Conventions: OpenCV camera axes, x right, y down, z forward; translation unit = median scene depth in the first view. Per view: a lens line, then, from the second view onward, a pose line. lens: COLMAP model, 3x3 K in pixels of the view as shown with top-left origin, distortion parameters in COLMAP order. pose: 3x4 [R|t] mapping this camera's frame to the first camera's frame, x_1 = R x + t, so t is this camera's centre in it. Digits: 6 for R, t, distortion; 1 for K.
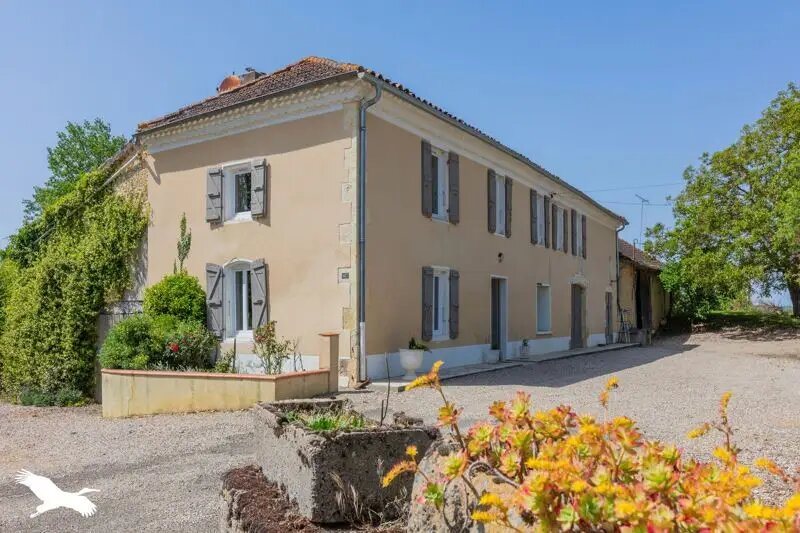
lens RADIAL K [[552.6, 0, 400.0], [0, 552.6, 266.5], [0, 0, 1]] dist [0.007600, 0.006798]
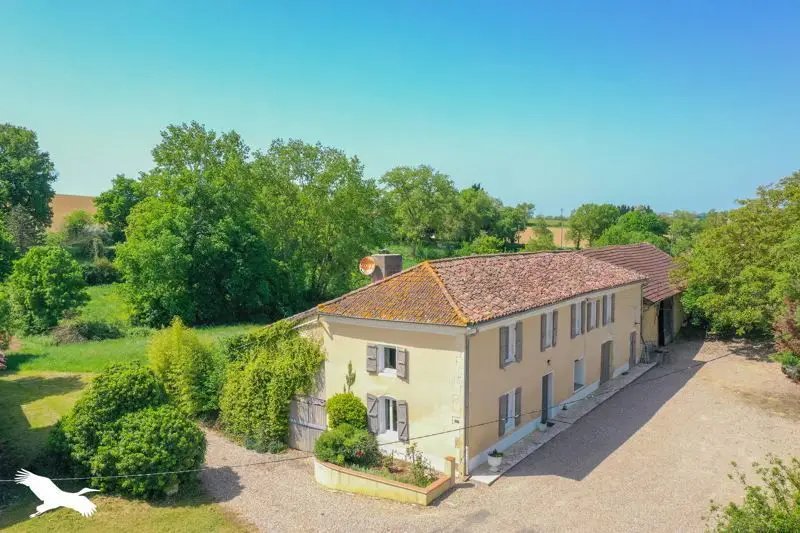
lens RADIAL K [[552.6, 0, 400.0], [0, 552.6, 266.5], [0, 0, 1]] dist [0.007600, 0.006798]
pose [[0.996334, -0.013644, -0.084459, -0.104193], [0.030403, 0.979229, 0.200467, -0.685133], [0.079970, -0.202300, 0.976053, -0.512426]]
